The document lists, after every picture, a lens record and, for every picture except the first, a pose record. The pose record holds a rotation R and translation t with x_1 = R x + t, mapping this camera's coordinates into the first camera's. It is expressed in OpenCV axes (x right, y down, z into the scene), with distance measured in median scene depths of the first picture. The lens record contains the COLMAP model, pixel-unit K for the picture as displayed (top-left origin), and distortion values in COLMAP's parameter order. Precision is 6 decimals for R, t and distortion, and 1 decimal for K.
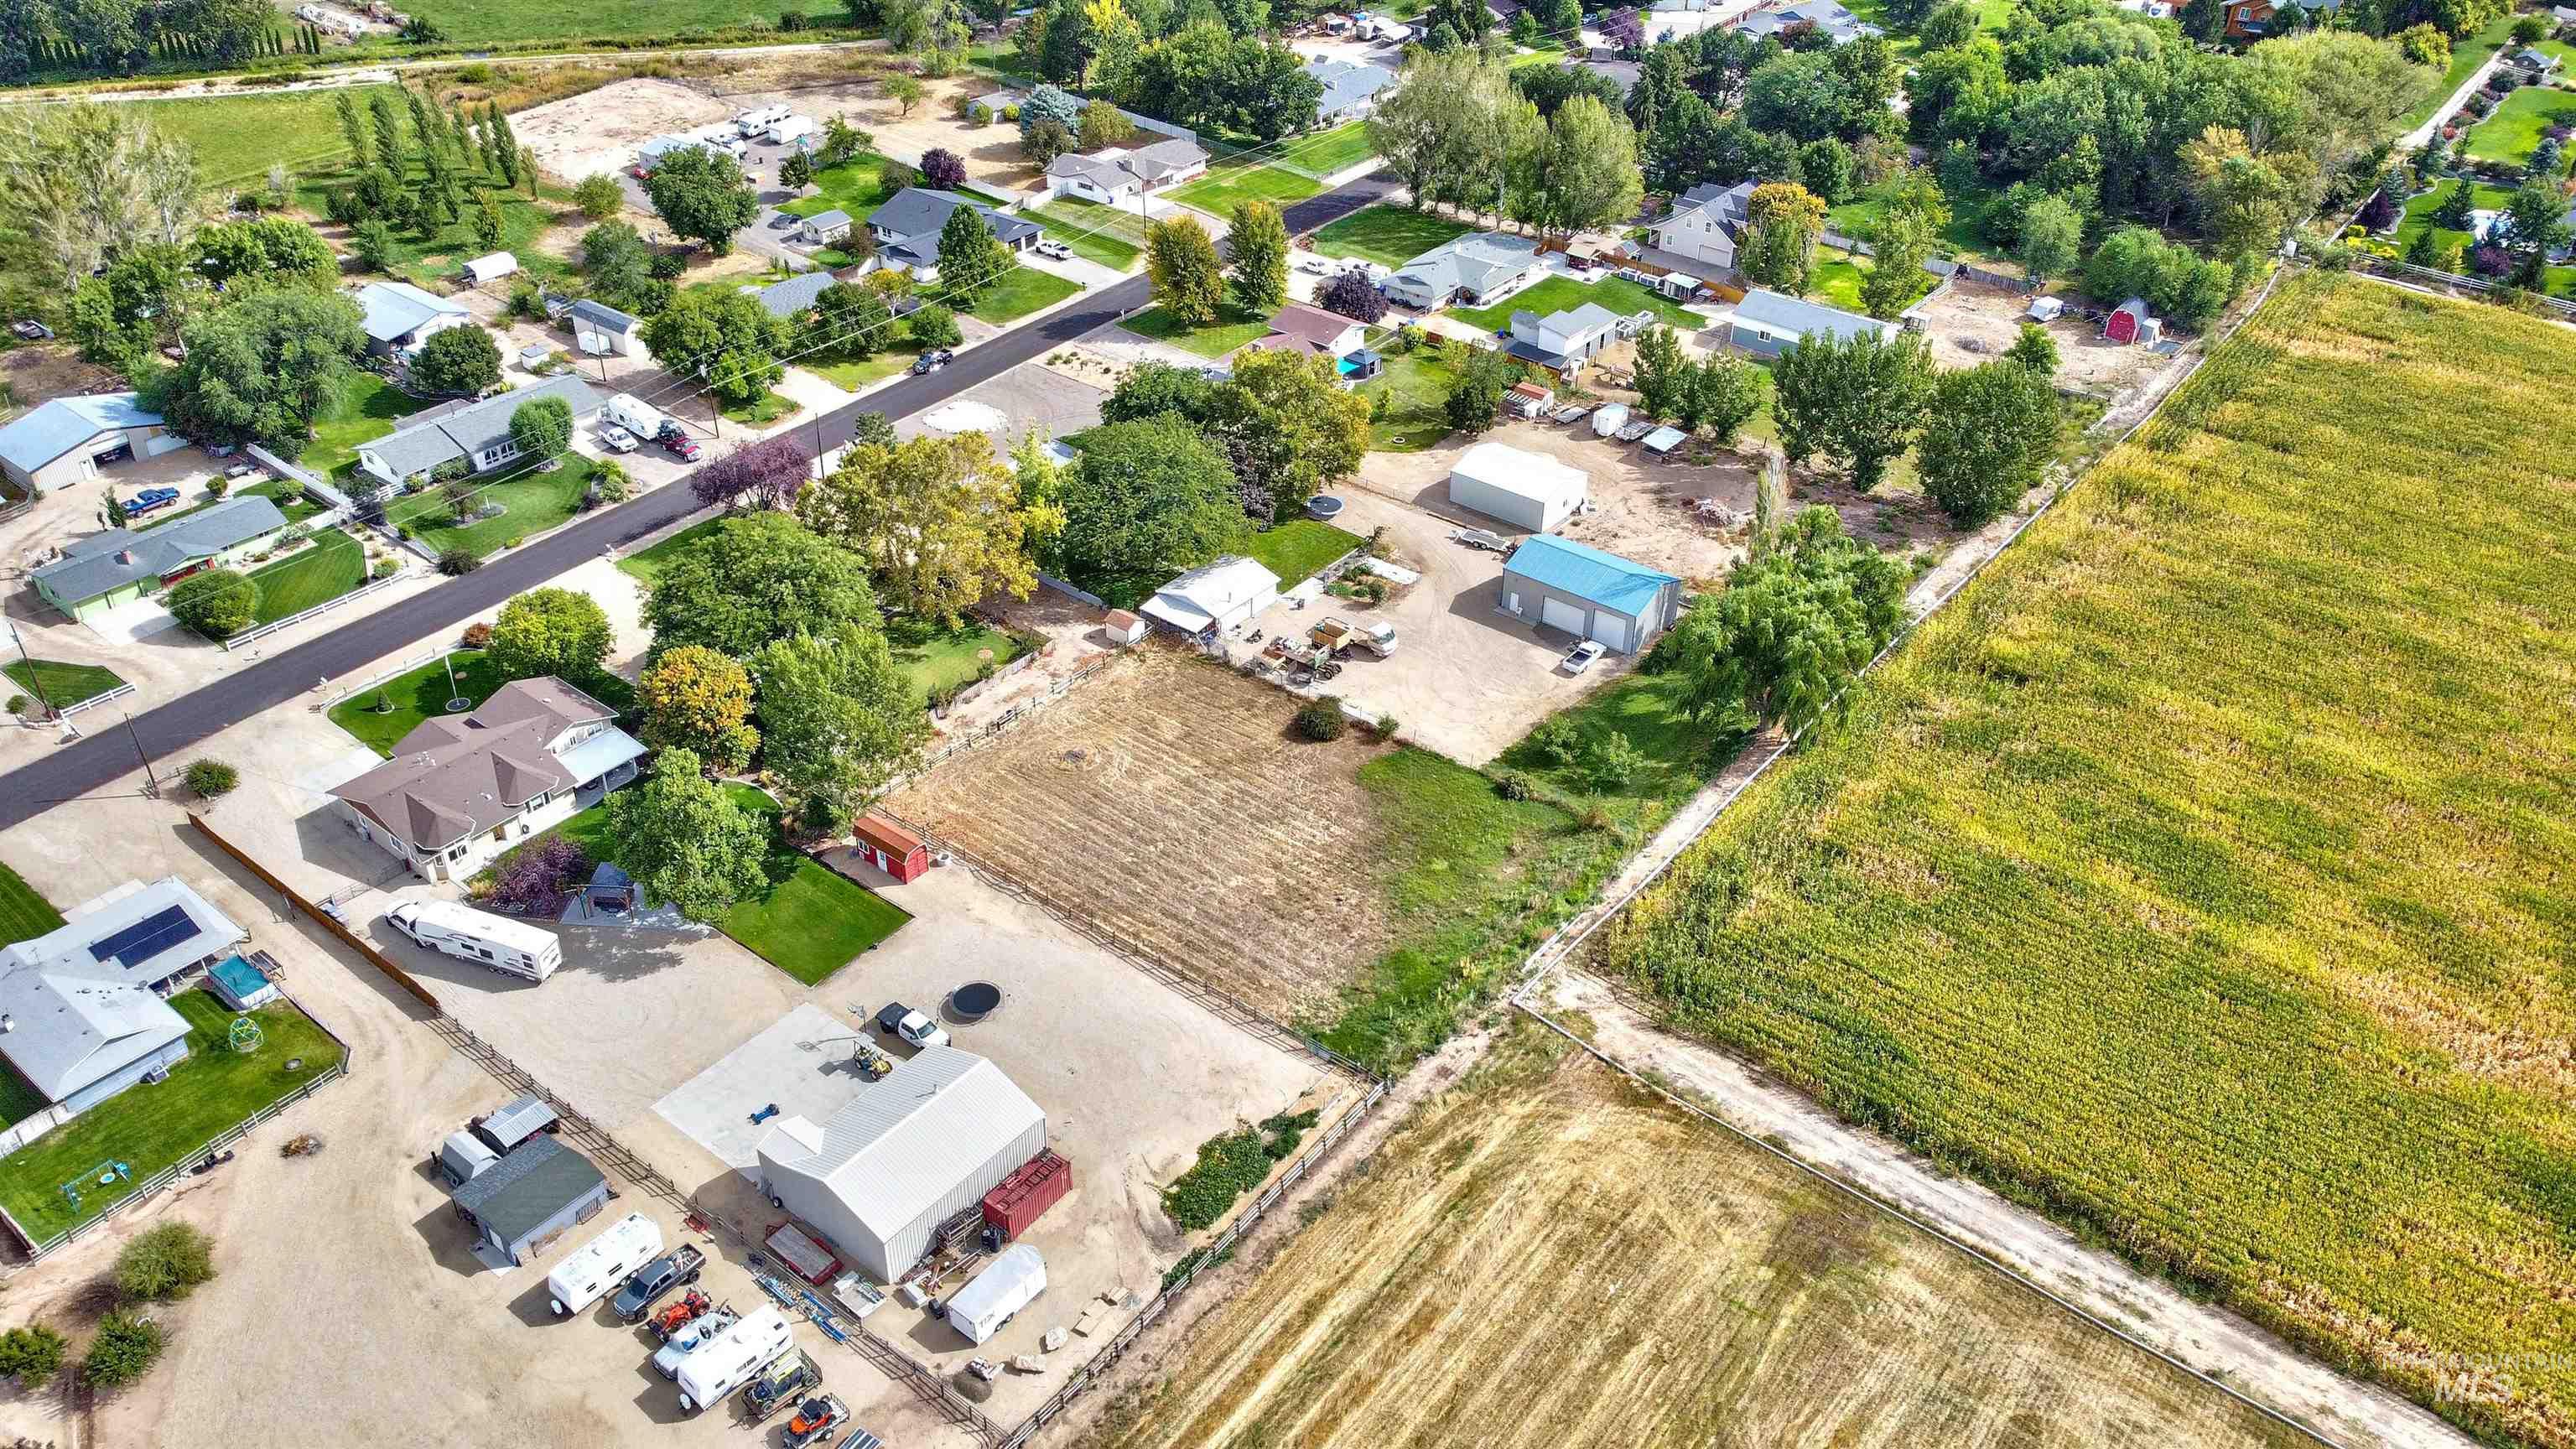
lens RADIAL K [[1953.4, 0, 1288.0], [0, 1953.4, 724.5], [0, 0, 1]] dist [0.003958, -0.006693]
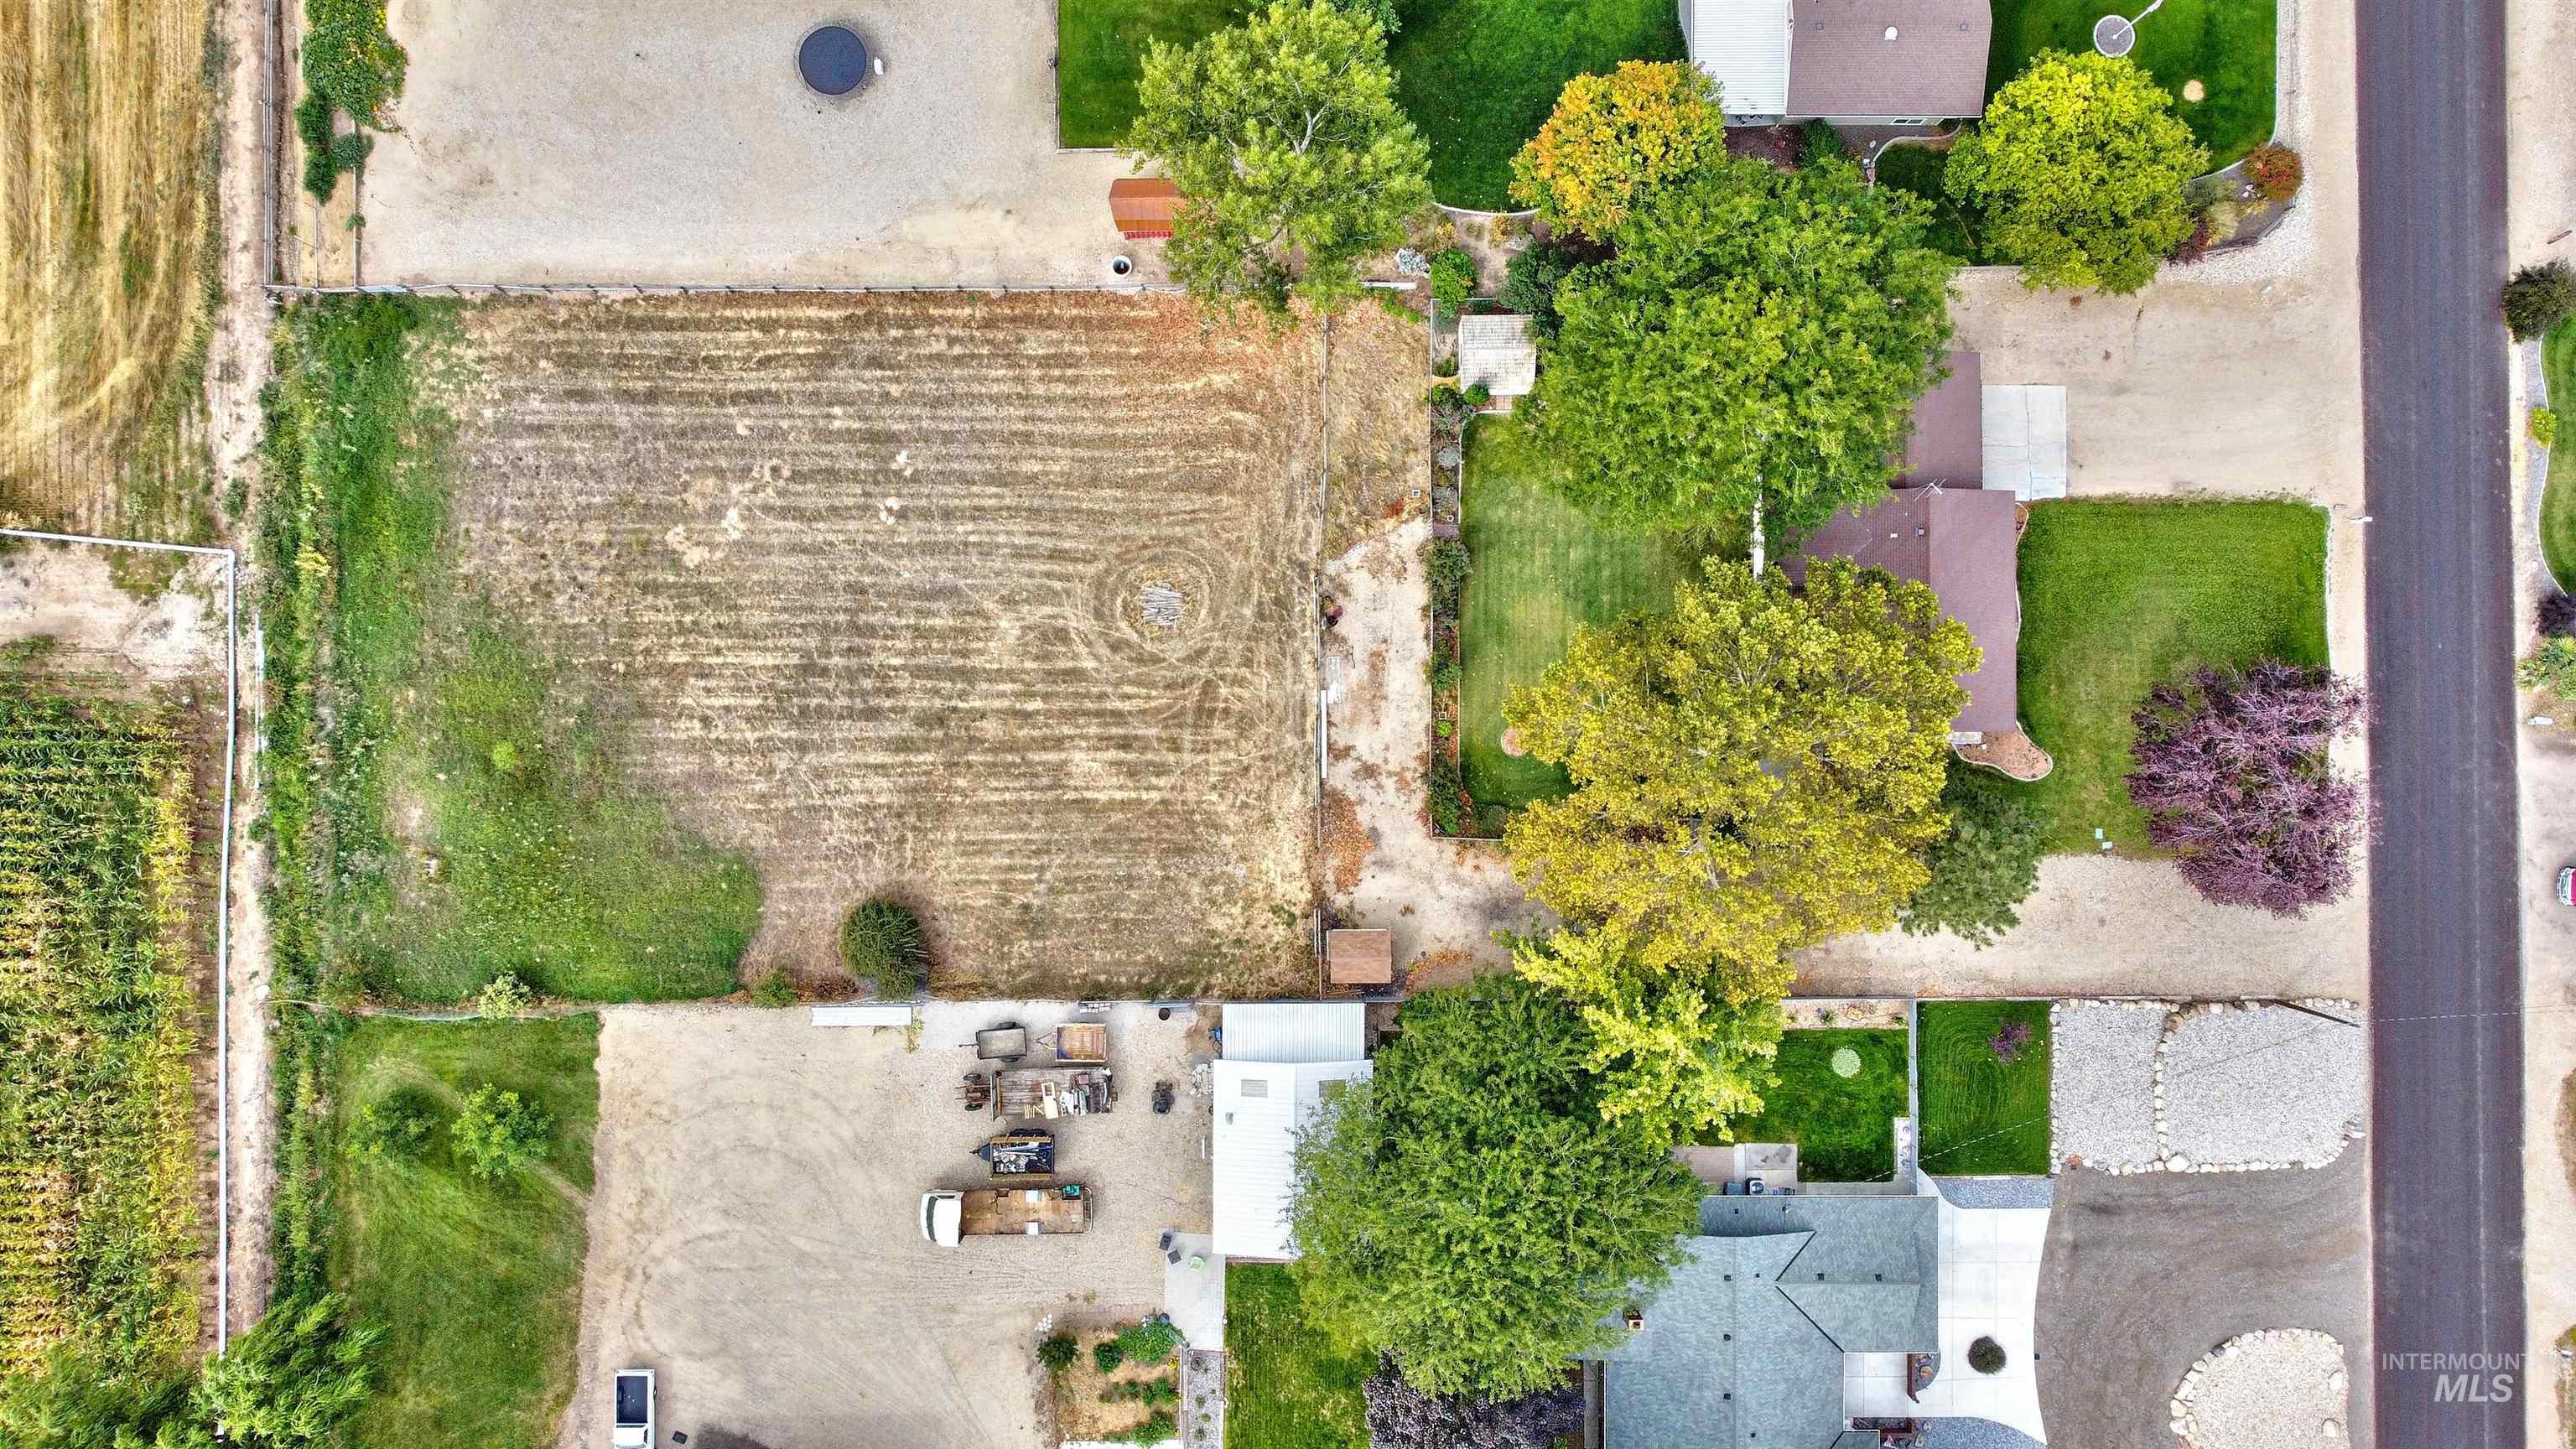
lens RADIAL K [[1953.4, 0, 1288.0], [0, 1953.4, 724.5], [0, 0, 1]] dist [0.003958, -0.006693]
pose [[-0.783021, 0.621652, -0.020651, -0.127663], [-0.348056, -0.410404, 0.842867, -0.607137], [0.515495, 0.667171, 0.537725, 0.875008]]
